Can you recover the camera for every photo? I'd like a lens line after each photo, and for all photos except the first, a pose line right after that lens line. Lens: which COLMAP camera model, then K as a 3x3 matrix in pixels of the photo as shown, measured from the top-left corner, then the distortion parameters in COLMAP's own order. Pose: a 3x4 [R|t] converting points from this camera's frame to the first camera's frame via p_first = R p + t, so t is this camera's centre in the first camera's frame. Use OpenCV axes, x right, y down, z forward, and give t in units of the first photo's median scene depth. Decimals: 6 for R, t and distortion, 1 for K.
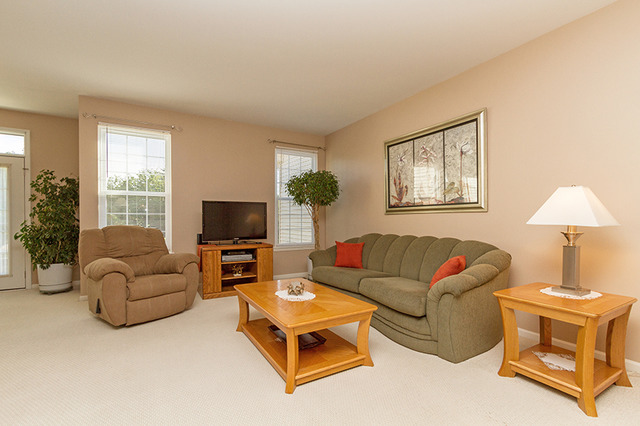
lens RADIAL K [[292.5, 0, 321.5], [0, 292.5, 221.8], [0, 0, 1]] dist [0.005345, 0.001680]
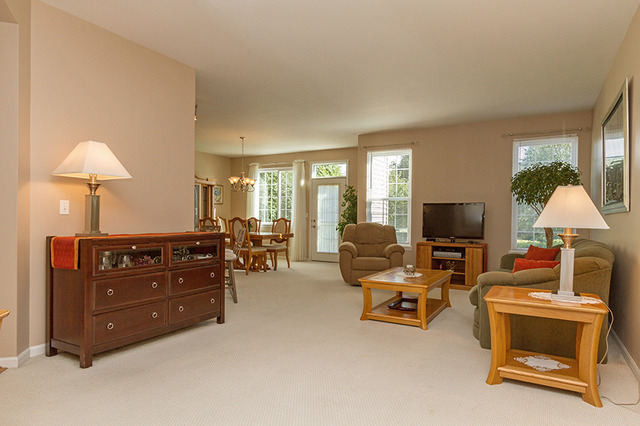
lens RADIAL K [[392.0, 0, 321.9], [0, 392.0, 223.8], [0, 0, 1]] dist [0.003039, 0.000157]
pose [[0.508179, 0.019526, -0.861030, 0.724957], [-0.020529, 0.999734, 0.010555, 0.002468], [0.861007, 0.012312, 0.508444, -0.148986]]
